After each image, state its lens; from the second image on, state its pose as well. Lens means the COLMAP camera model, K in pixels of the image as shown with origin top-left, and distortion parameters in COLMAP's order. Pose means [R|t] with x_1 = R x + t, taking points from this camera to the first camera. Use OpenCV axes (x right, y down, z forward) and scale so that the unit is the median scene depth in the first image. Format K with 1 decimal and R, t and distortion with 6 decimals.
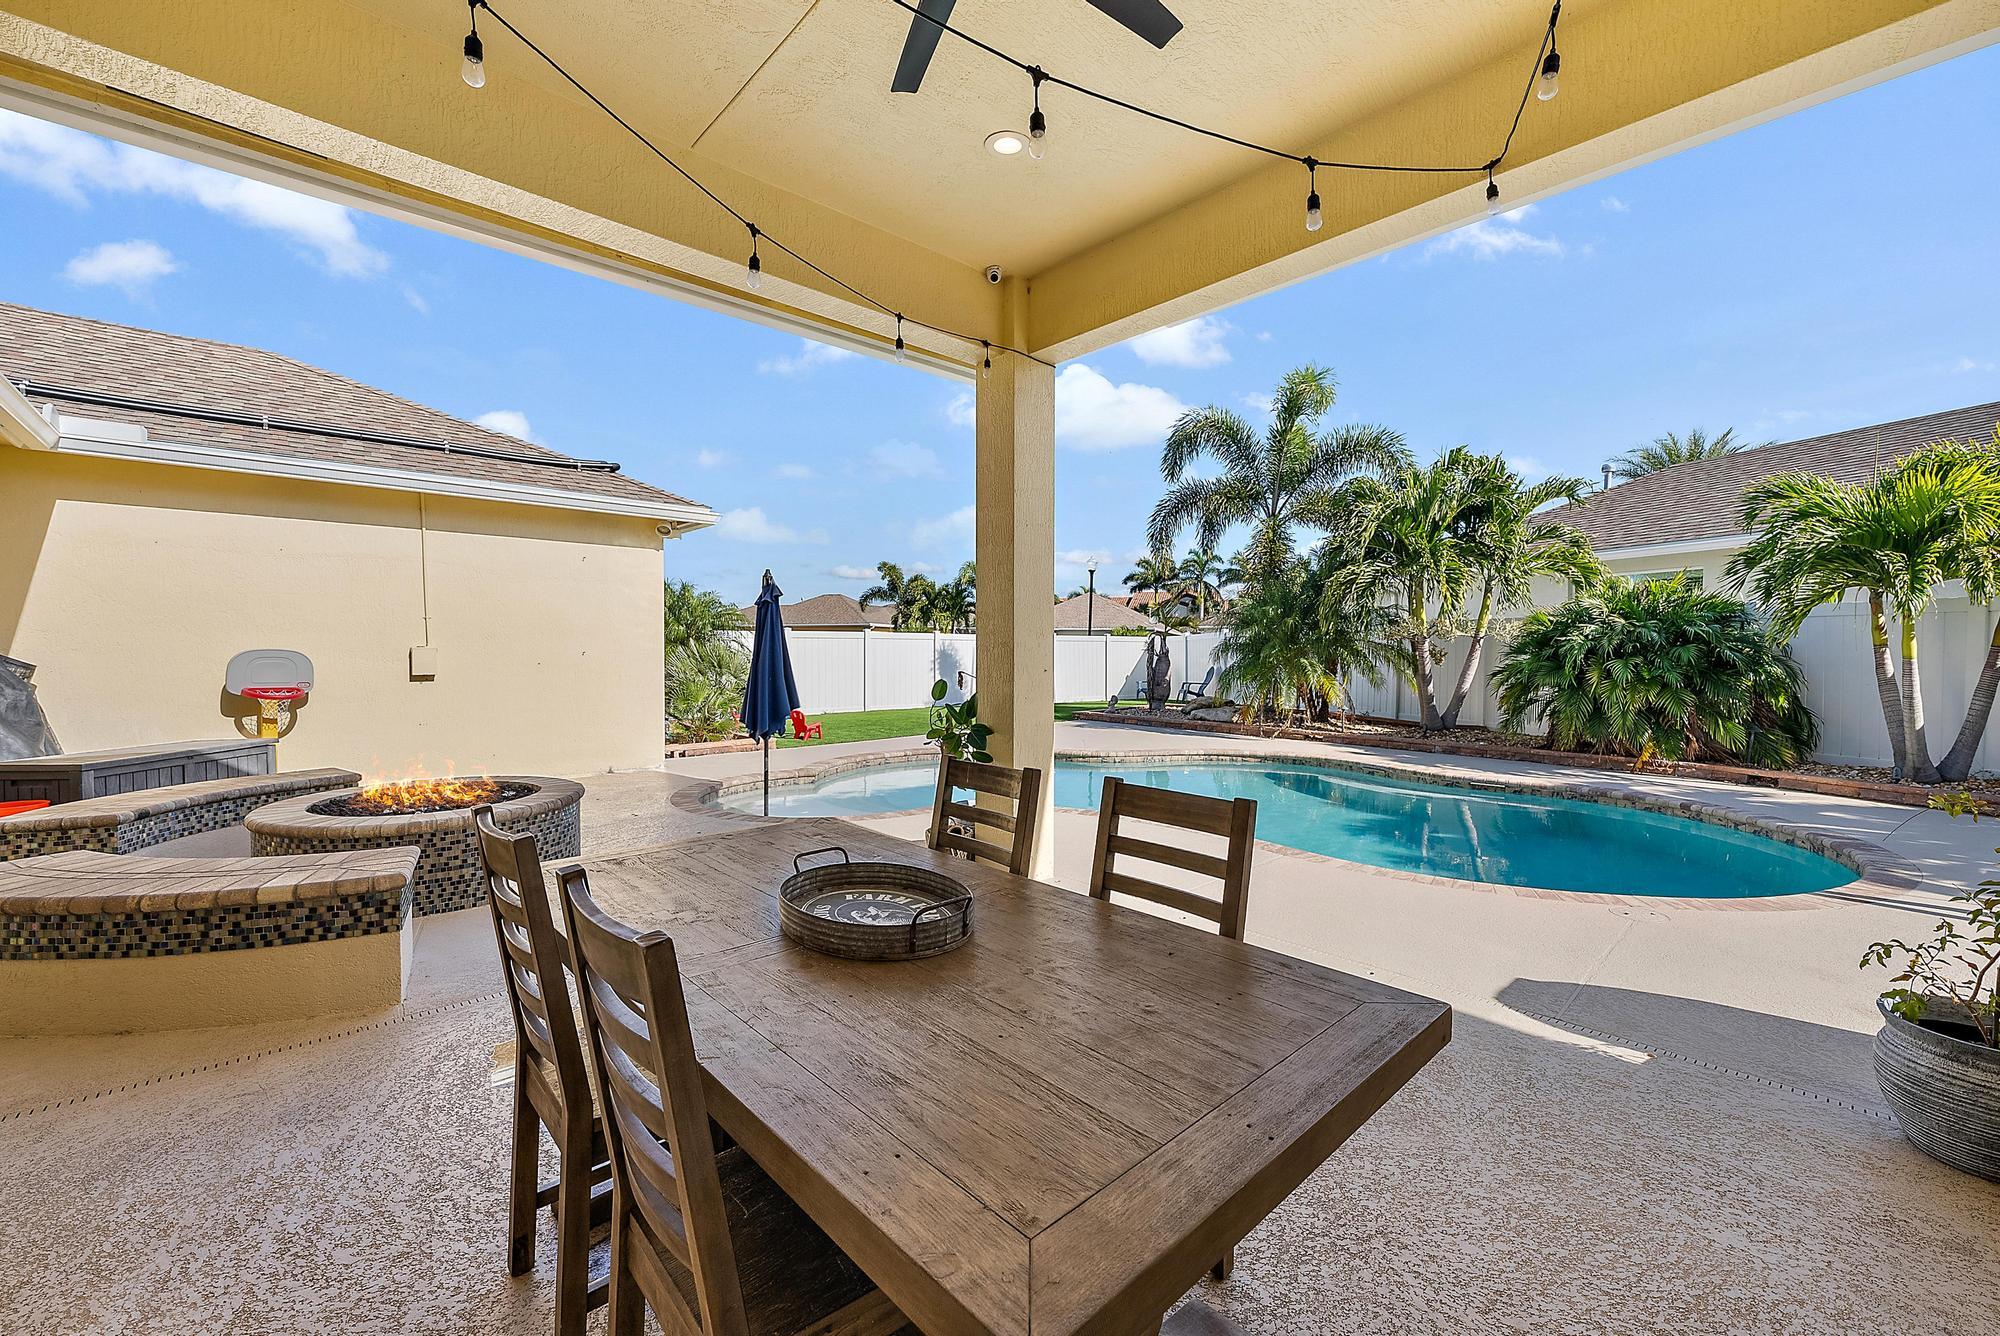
lens RADIAL K [[798.4, 0, 995.9], [0, 798.4, 660.6], [0, 0, 1]] dist [-0.001032, -0.000188]
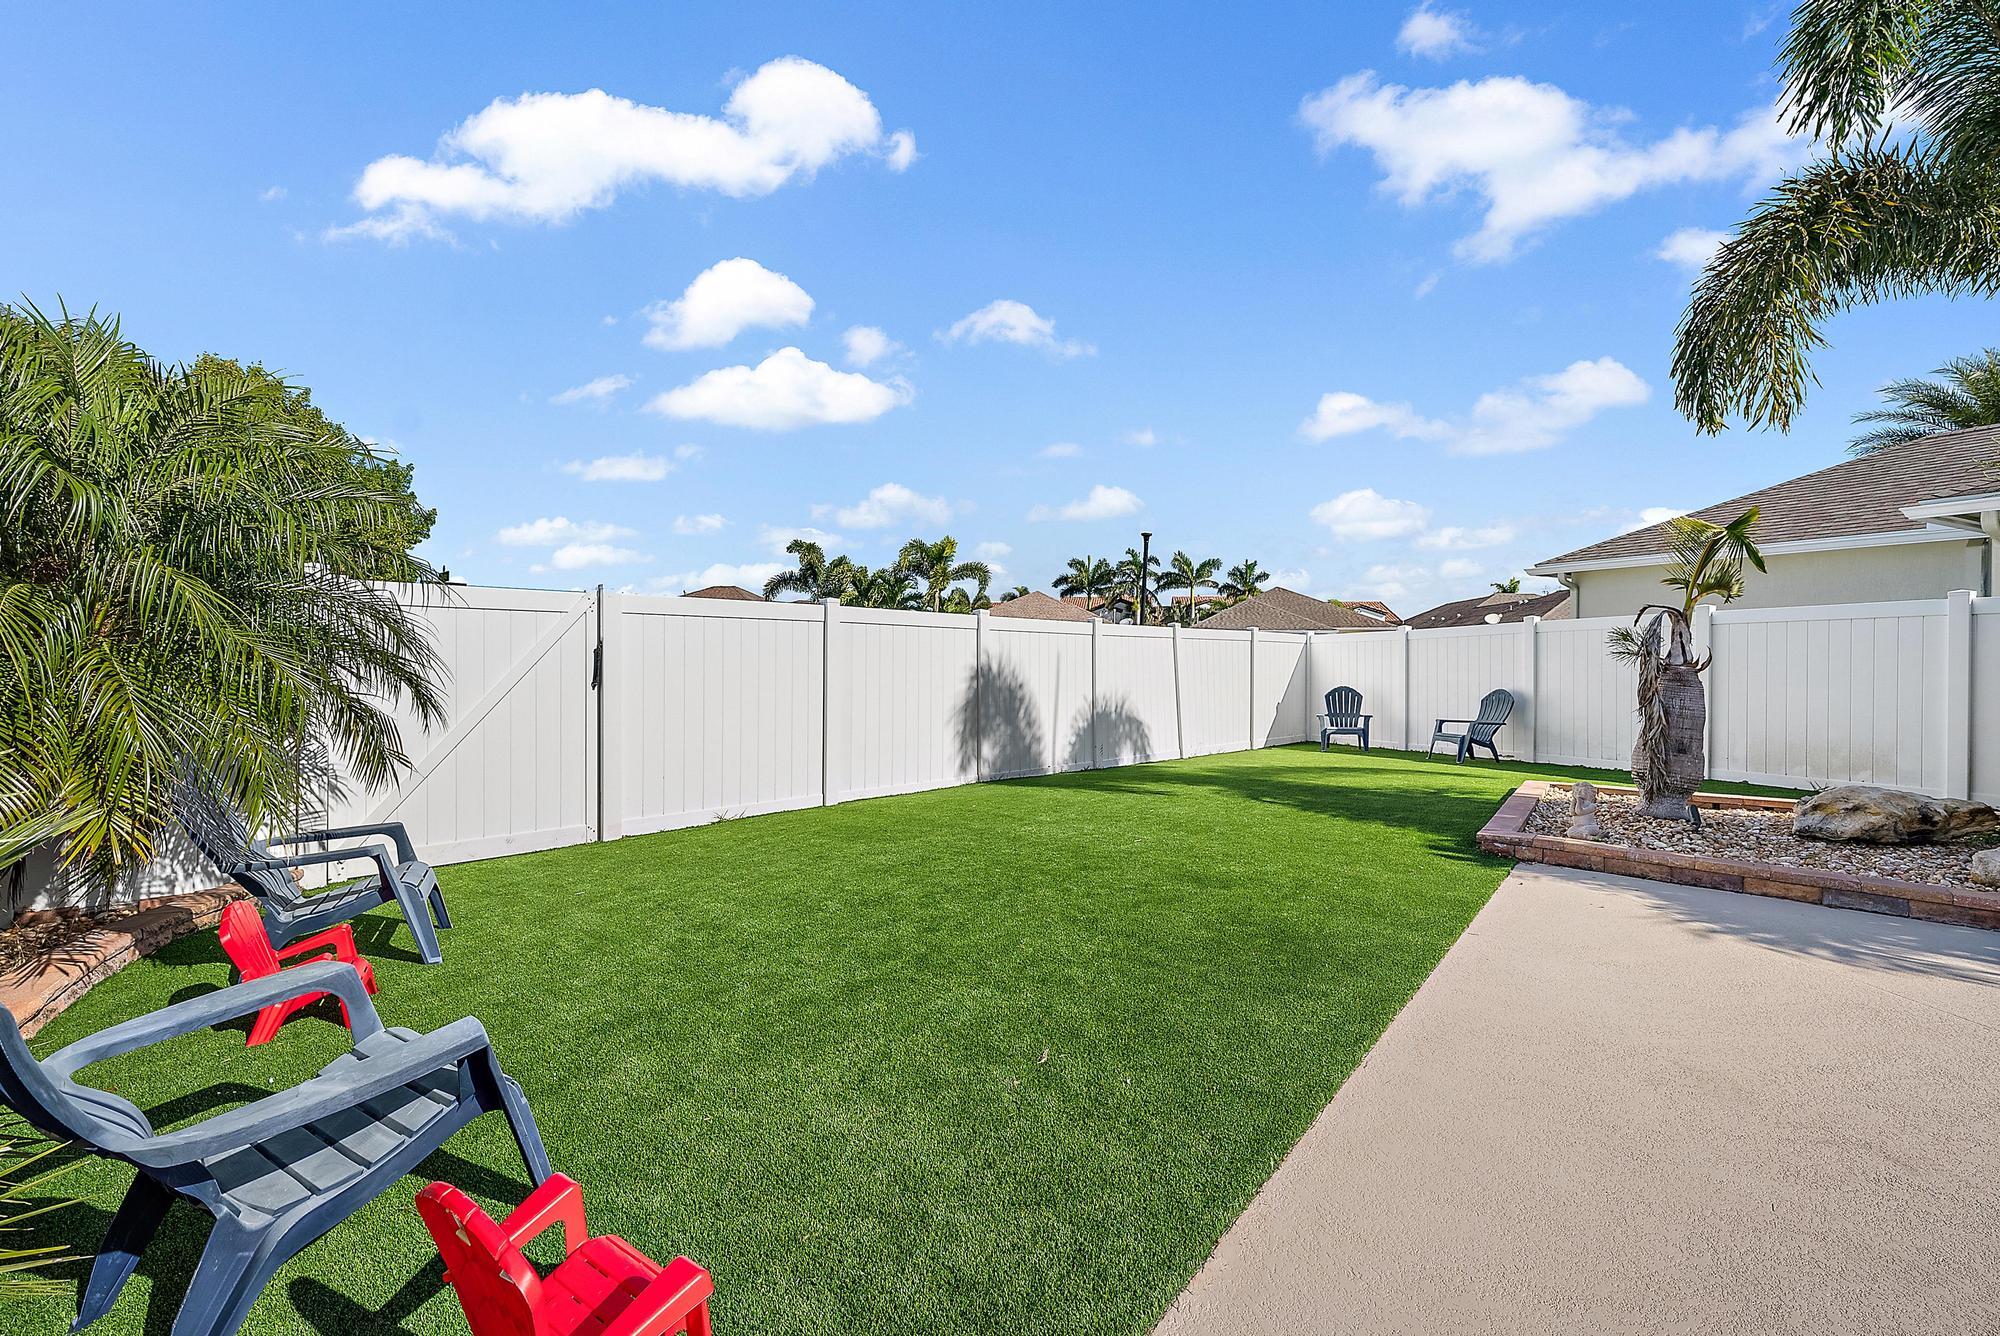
lens RADIAL K [[798.4, 0, 995.9], [0, 798.4, 660.6], [0, 0, 1]] dist [-0.001032, -0.000188]
pose [[0.991343, 0.004949, 0.131204, -0.025553], [-0.003334, 0.999916, -0.012525, -0.000752], [-0.131255, 0.011979, 0.991276, 0.115592]]
